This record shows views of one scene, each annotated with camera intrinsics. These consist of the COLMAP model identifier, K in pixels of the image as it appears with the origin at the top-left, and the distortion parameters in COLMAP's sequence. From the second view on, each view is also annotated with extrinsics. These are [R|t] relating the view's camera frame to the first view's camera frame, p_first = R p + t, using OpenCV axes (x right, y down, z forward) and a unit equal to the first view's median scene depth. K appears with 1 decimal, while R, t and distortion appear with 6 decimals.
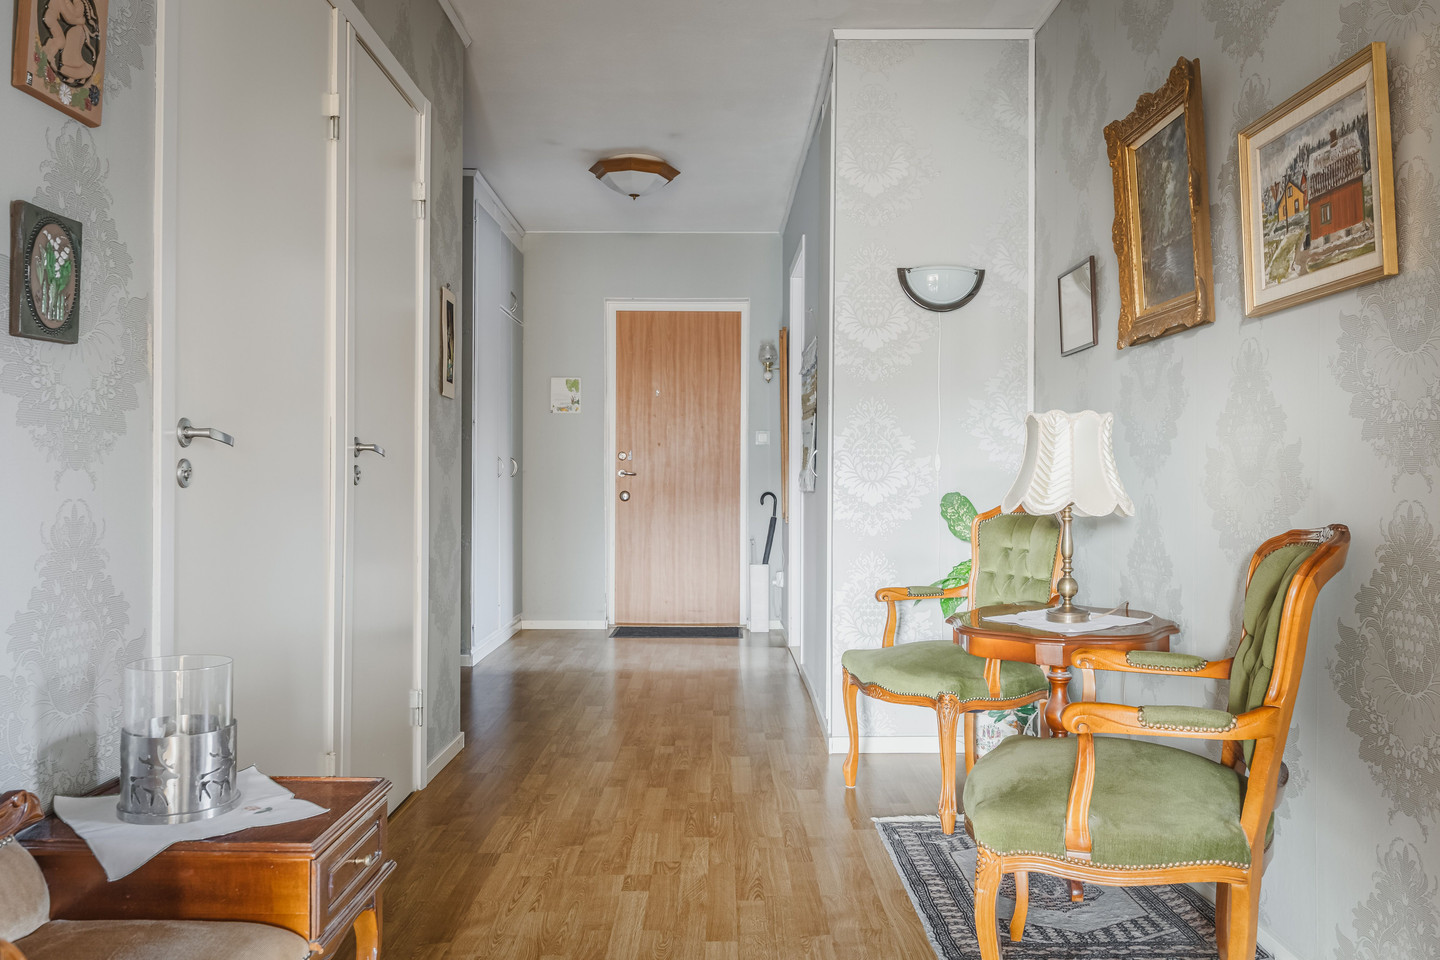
lens RADIAL K [[1062.4, 0, 717.1], [0, 1062.4, 479.2], [0, 0, 1]] dist [-0.007701, -0.010303]
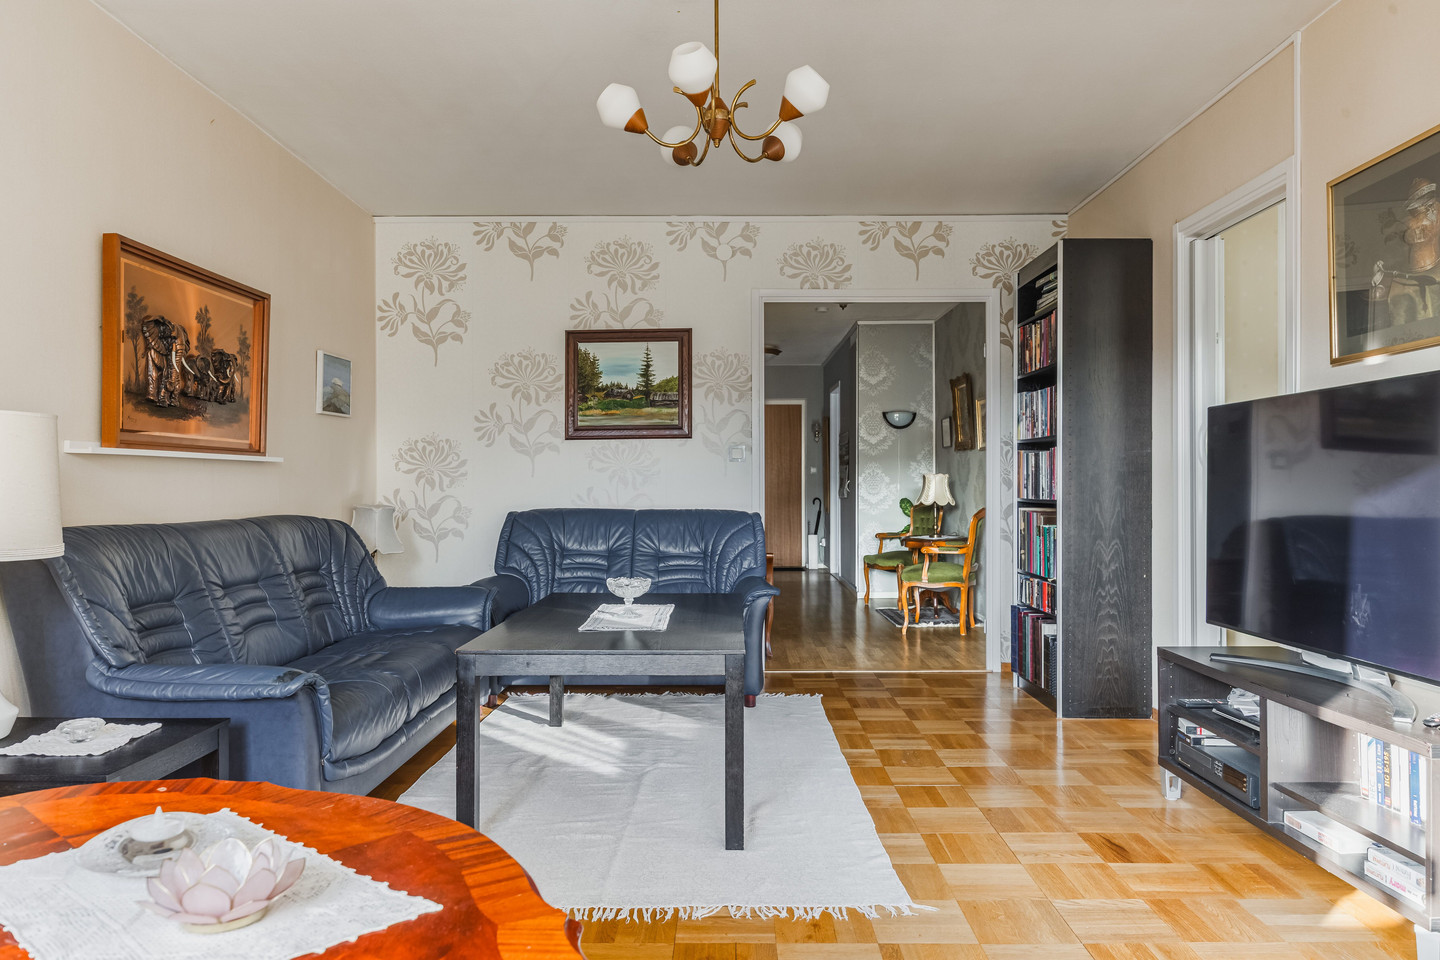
lens RADIAL K [[991.1, 0, 721.9], [0, 991.1, 481.1], [0, 0, 1]] dist [-0.005667, -0.000136]
pose [[0.999970, -0.003618, 0.006824, -0.241436], [0.003647, 0.999985, -0.004156, -0.020715], [-0.006809, 0.004181, 0.999968, -1.424789]]
